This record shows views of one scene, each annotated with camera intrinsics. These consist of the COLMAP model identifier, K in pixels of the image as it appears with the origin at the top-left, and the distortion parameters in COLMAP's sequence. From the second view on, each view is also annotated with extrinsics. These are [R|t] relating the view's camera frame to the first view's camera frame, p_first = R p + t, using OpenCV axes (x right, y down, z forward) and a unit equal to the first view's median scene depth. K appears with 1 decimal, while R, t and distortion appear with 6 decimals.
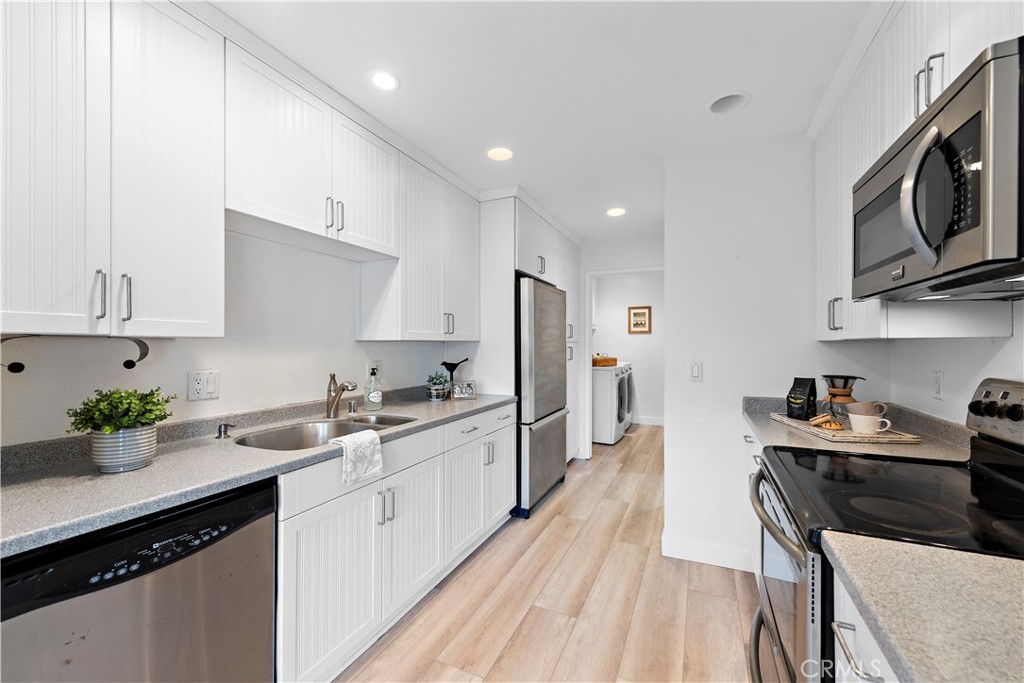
lens RADIAL K [[405.5, 0, 512.0], [0, 405.5, 341.5], [0, 0, 1]] dist [0.003057, 0.000261]
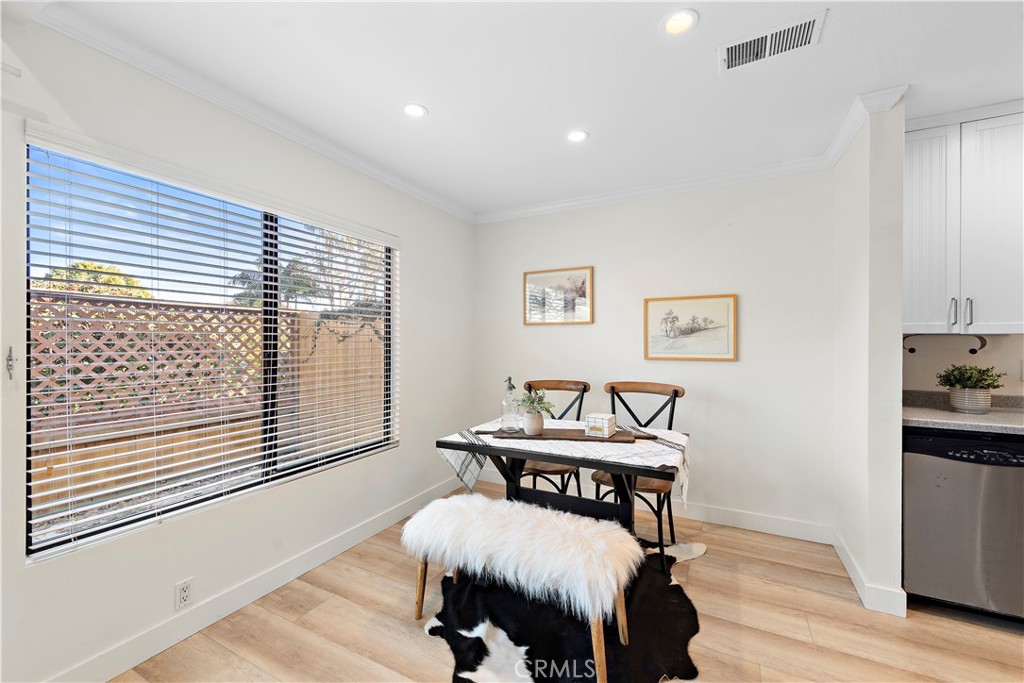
lens RADIAL K [[415.0, 0, 512.0], [0, 415.0, 341.5], [0, 0, 1]] dist [0.000818, 0.000072]
pose [[-0.047387, 0.002443, -0.998874, 0.890878], [0.004971, 0.999985, 0.002210, 0.004794], [0.998864, -0.004860, -0.047399, -0.842461]]
